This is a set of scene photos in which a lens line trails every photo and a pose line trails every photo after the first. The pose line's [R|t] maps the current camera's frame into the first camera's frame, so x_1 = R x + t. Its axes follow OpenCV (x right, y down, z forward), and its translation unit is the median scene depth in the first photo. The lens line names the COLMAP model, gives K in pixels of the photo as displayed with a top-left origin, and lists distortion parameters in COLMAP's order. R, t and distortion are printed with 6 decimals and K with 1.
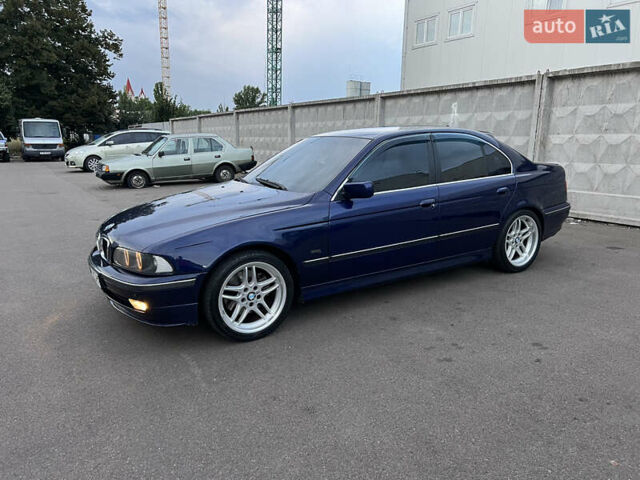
lens RADIAL K [[482.7, 0, 320.0], [0, 482.7, 240.0], [0, 0, 1]] dist [0.064760, -0.068869]
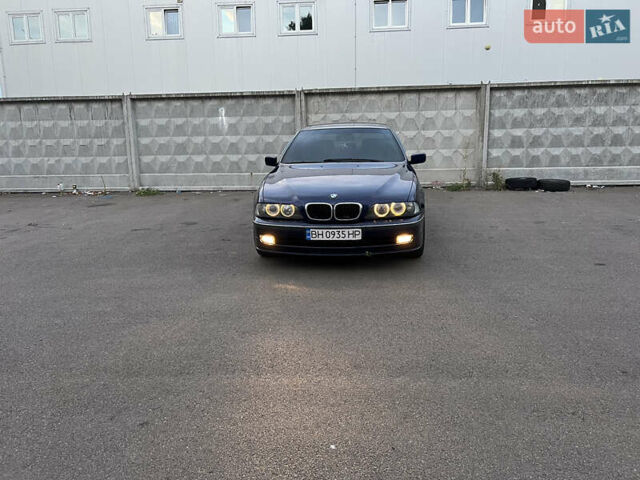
lens RADIAL K [[482.7, 0, 320.0], [0, 482.7, 240.0], [0, 0, 1]] dist [0.064760, -0.068869]
pose [[0.607650, -0.171842, 0.775391, -0.672471], [0.185460, 0.980021, 0.071853, -0.005726], [-0.772247, 0.100143, 0.627380, 0.117566]]
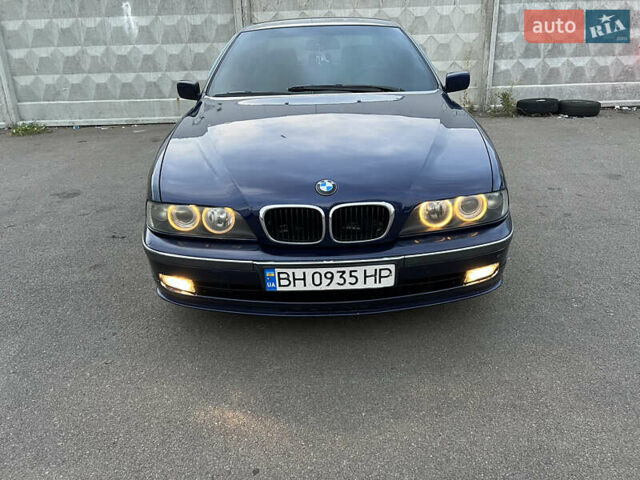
lens RADIAL K [[482.7, 0, 320.0], [0, 482.7, 240.0], [0, 0, 1]] dist [0.064760, -0.068869]
pose [[0.522636, -0.325333, 0.788042, -0.407719], [0.207851, 0.945060, 0.252307, -0.049578], [-0.826831, 0.031931, 0.561543, 0.329208]]
